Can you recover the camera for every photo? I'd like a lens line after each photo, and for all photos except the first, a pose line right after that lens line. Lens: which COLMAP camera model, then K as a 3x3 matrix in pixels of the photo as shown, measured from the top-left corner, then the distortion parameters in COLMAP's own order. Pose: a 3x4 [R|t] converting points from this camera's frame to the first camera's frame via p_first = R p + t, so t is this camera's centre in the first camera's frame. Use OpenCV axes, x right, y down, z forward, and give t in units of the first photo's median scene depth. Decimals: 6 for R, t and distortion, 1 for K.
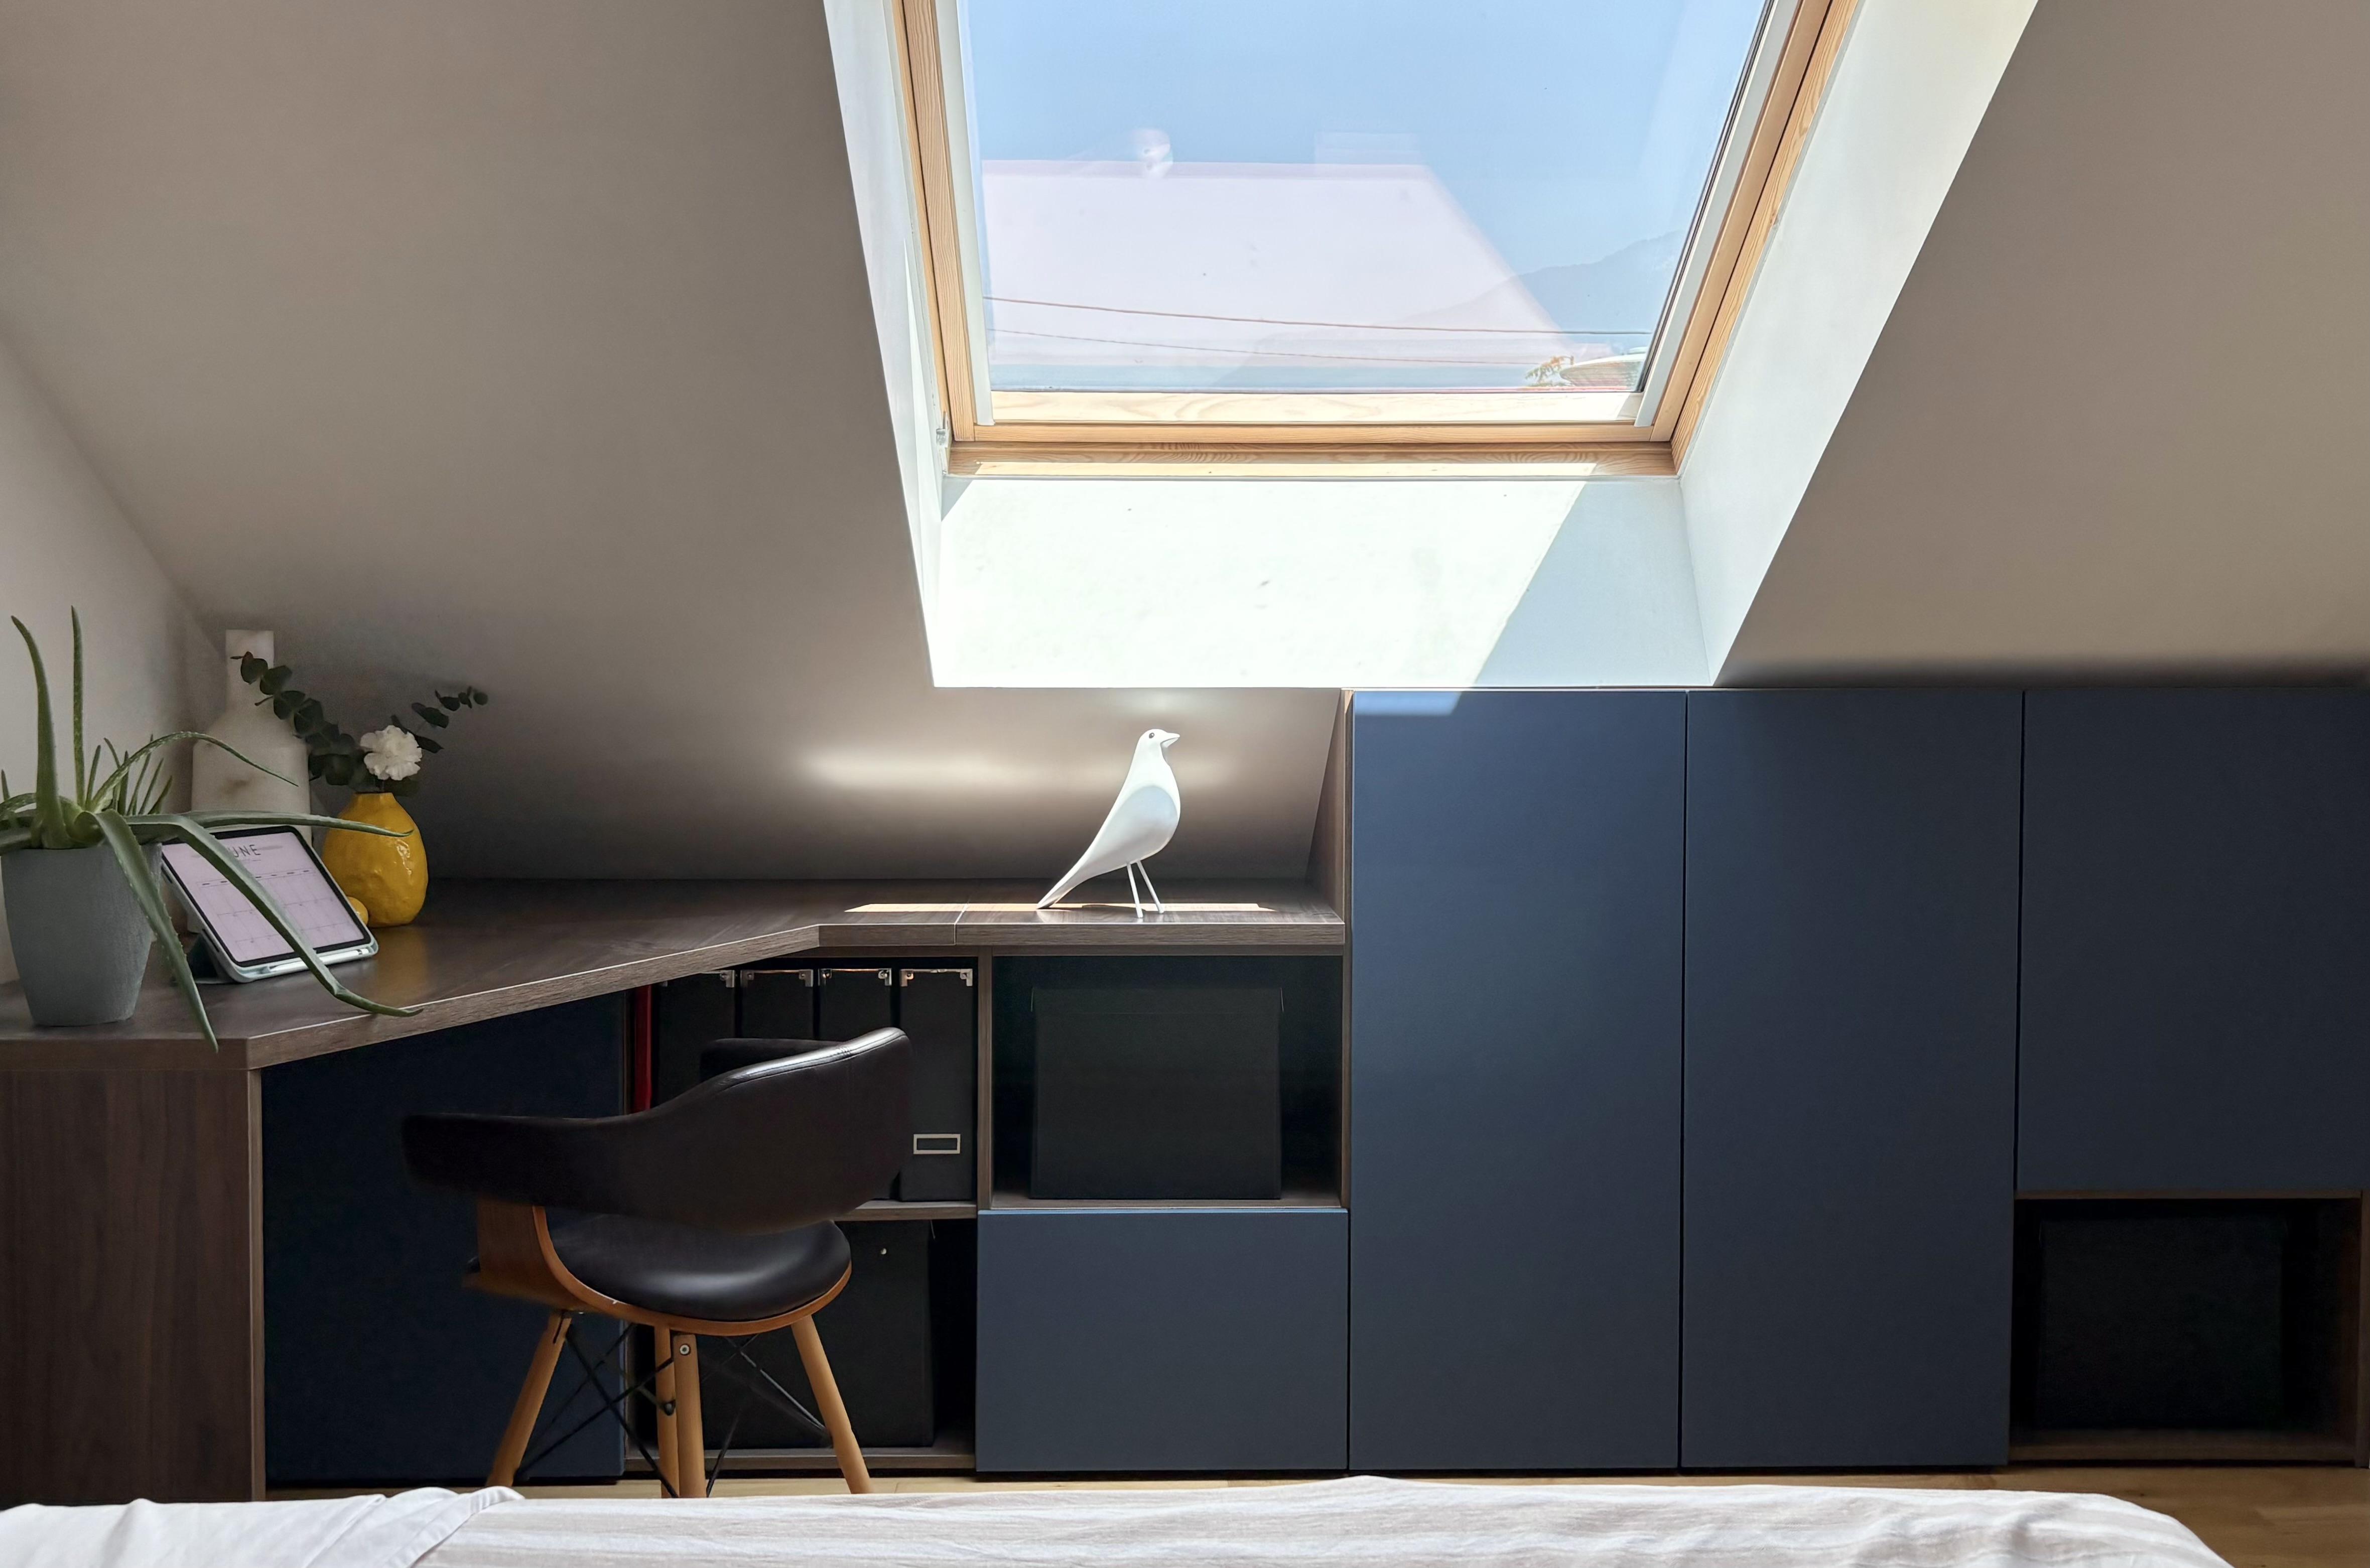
lens RADIAL K [[2092.8, 0, 1194.2], [0, 2092.8, 775.6], [0, 0, 1]] dist [0.011572, 0.004208]
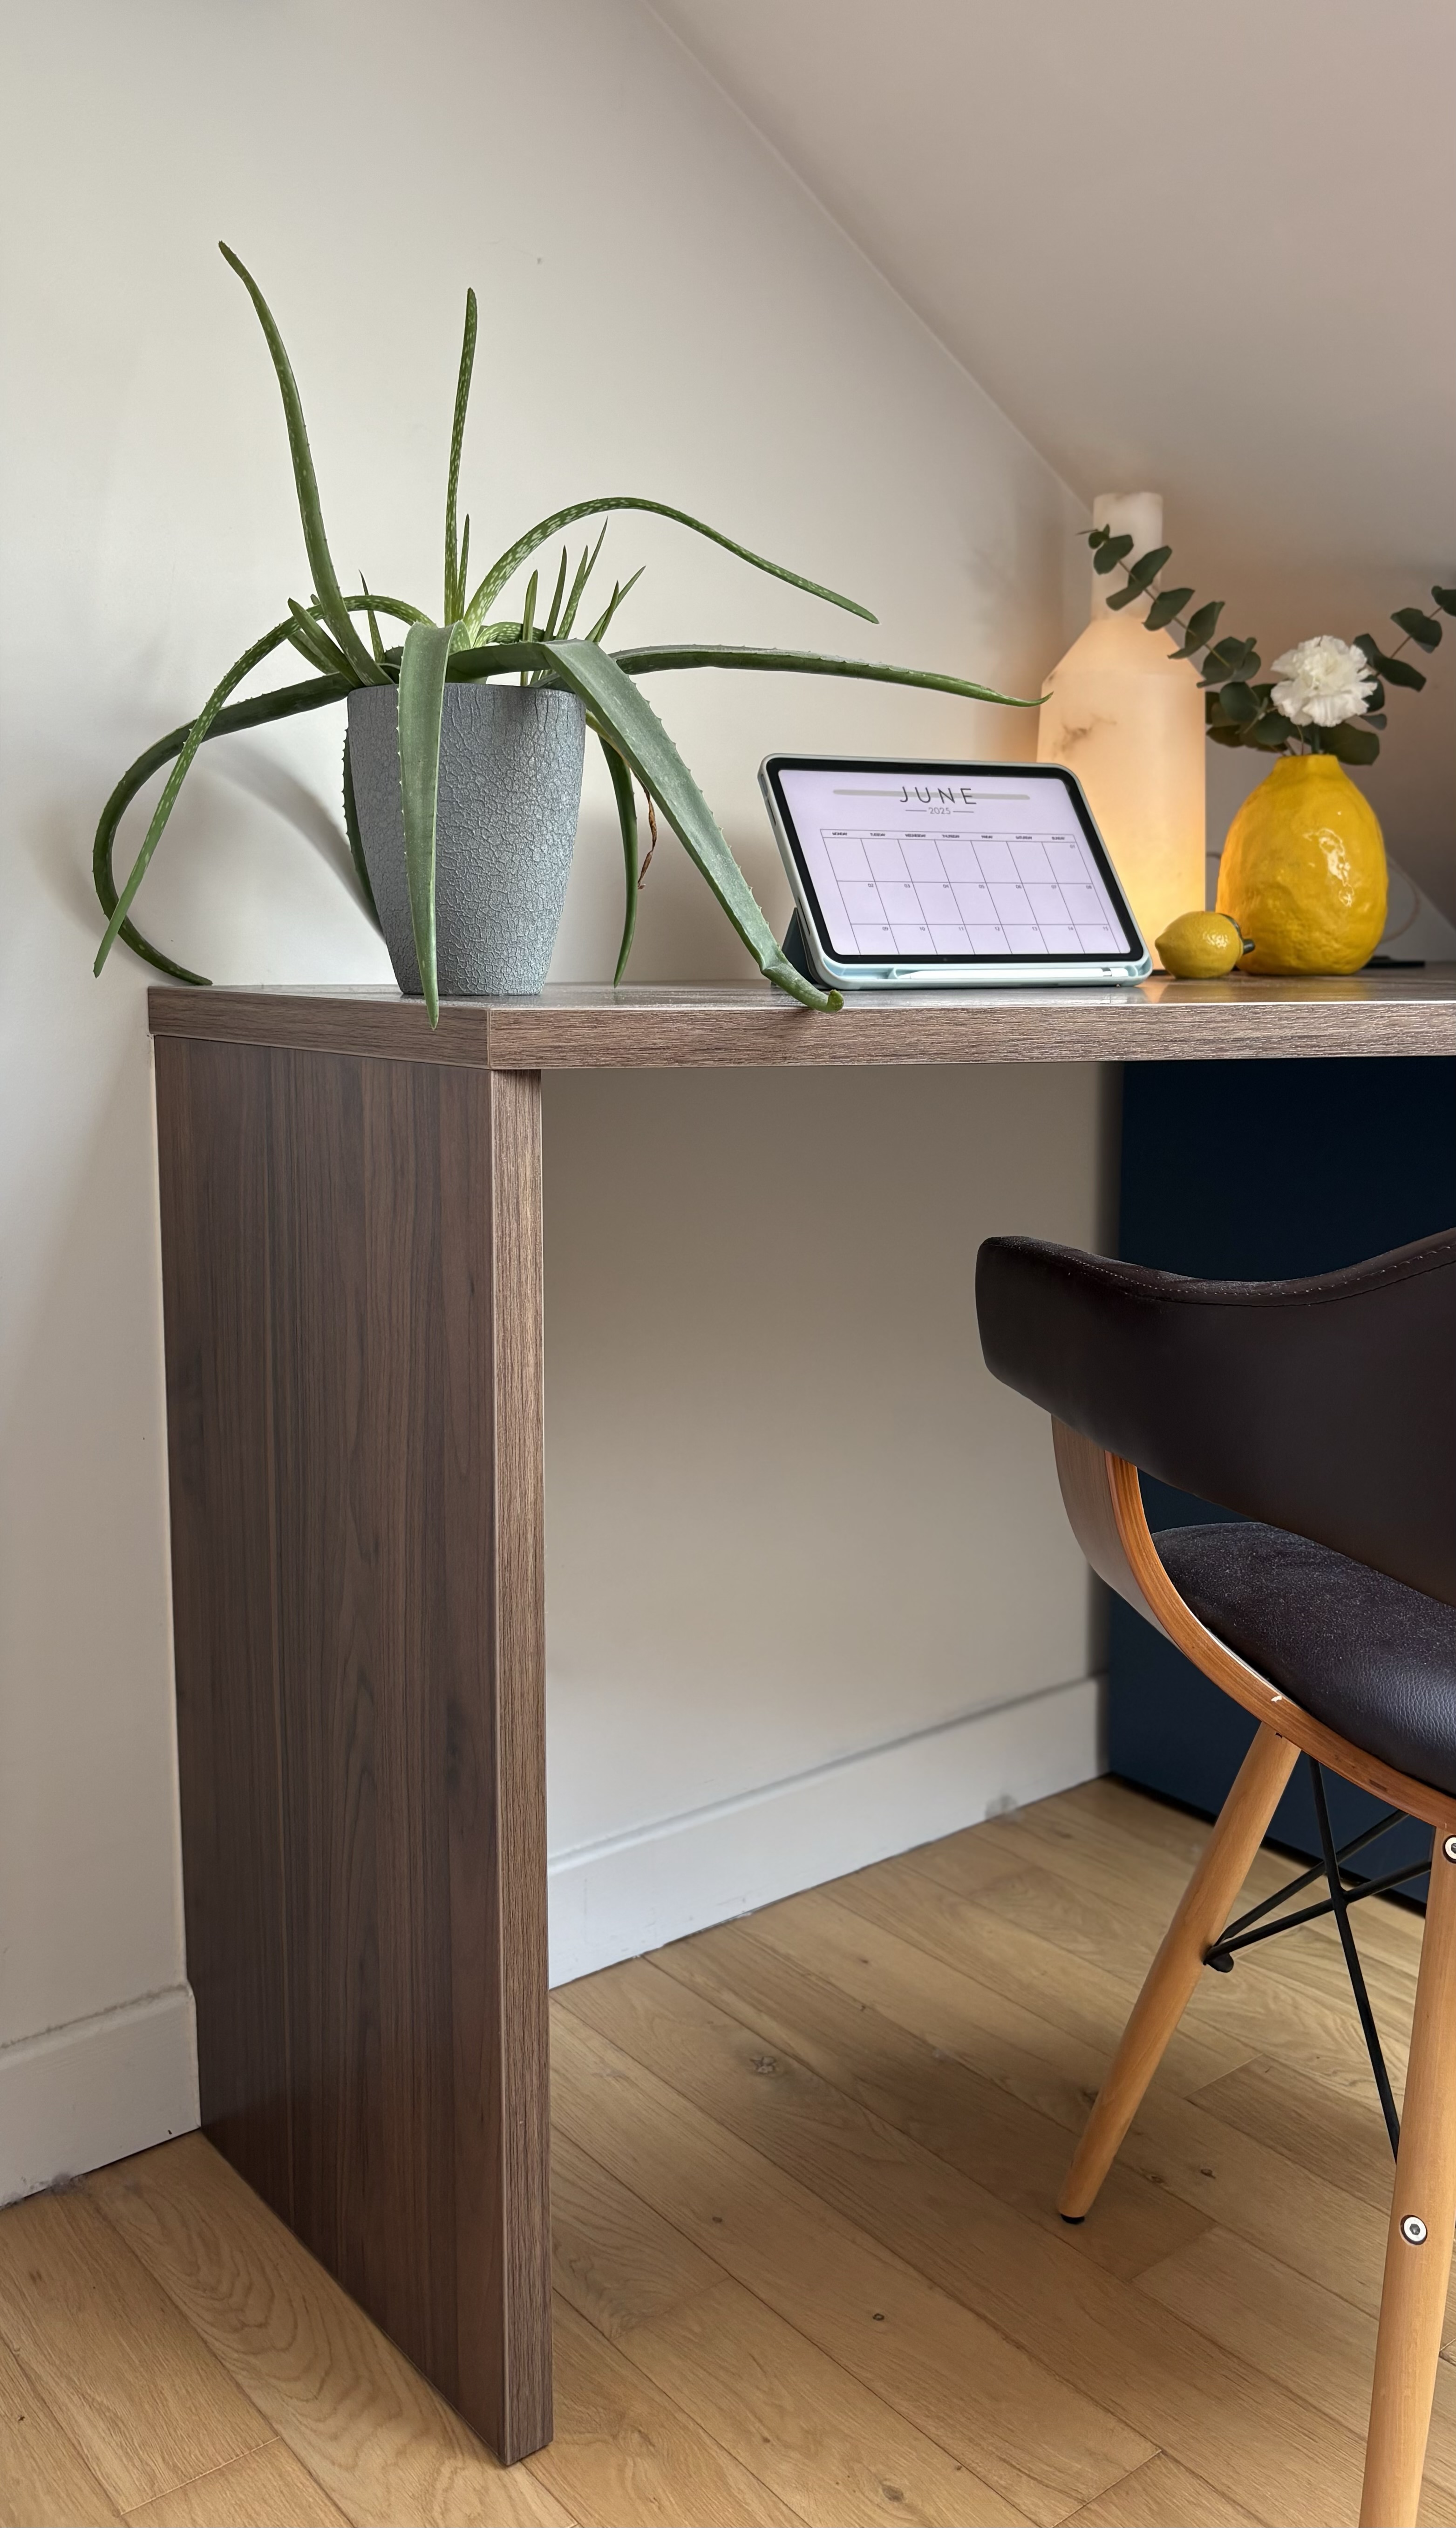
lens RADIAL K [[2045.3, 0, 732.9], [0, 2045.3, 1181.0], [0, 0, 1]] dist [0.029616, -0.011520]
pose [[0.598465, 0.097660, -0.795174, -0.003663], [-0.034114, 0.994749, 0.096496, 0.079907], [0.800422, -0.030623, 0.598654, 0.507834]]
